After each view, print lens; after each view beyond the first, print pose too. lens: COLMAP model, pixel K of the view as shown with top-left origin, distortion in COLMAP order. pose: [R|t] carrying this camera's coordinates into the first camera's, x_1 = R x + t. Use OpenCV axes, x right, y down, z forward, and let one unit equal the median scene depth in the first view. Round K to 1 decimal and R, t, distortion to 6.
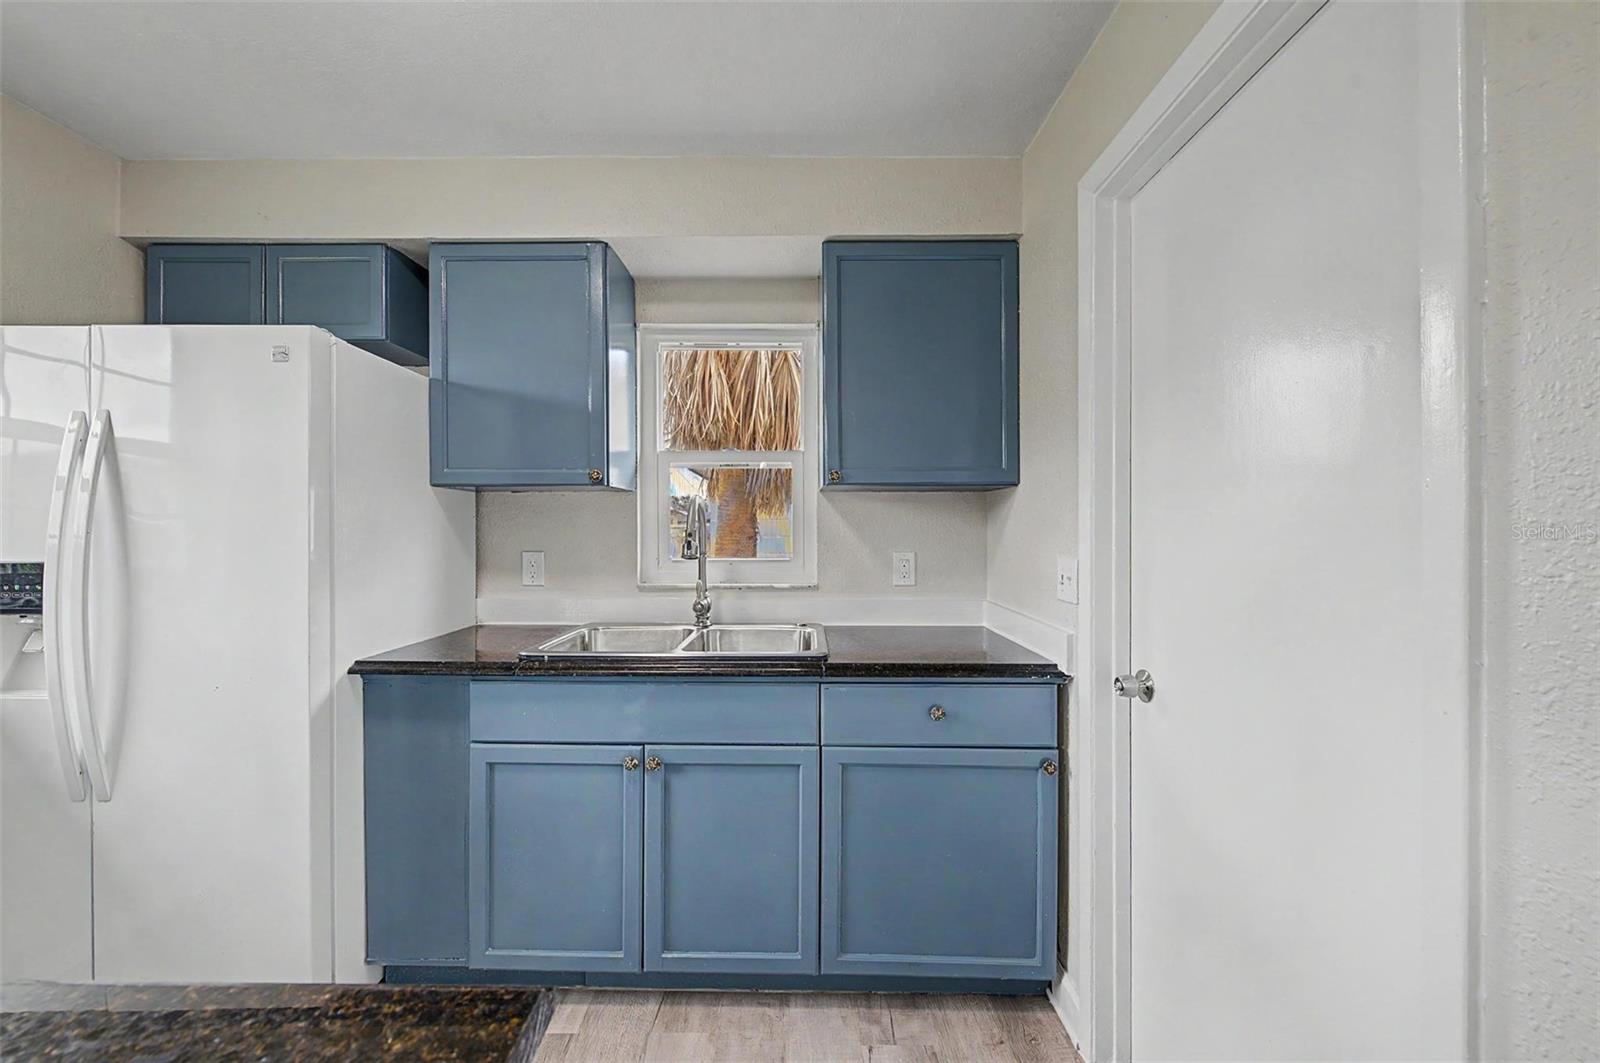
lens RADIAL K [[620.7, 0, 804.4], [0, 620.7, 527.9], [0, 0, 1]] dist [0.002353, -0.000190]
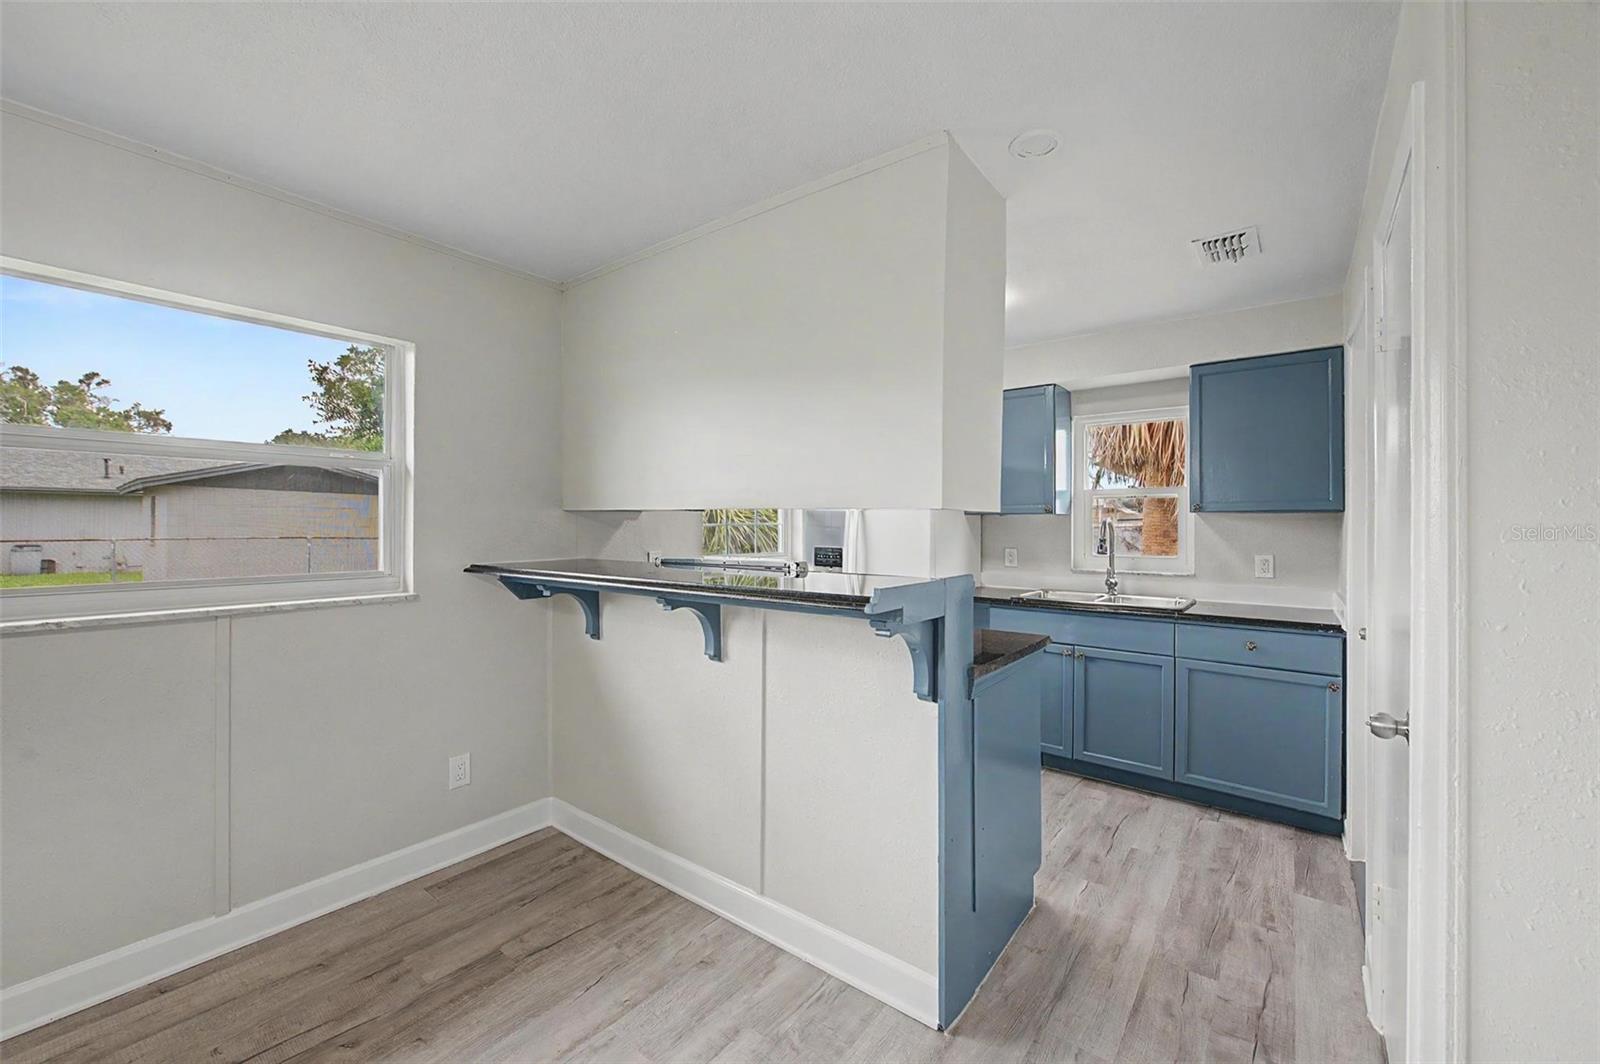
lens RADIAL K [[620.7, 0, 805.7], [0, 620.7, 531.2], [0, 0, 1]] dist [0.002353, -0.000190]
pose [[0.785006, 0.008520, -0.619429, 0.232693], [-0.002149, 0.999937, 0.011030, -0.031440], [0.619484, -0.007327, 0.784975, -0.859096]]
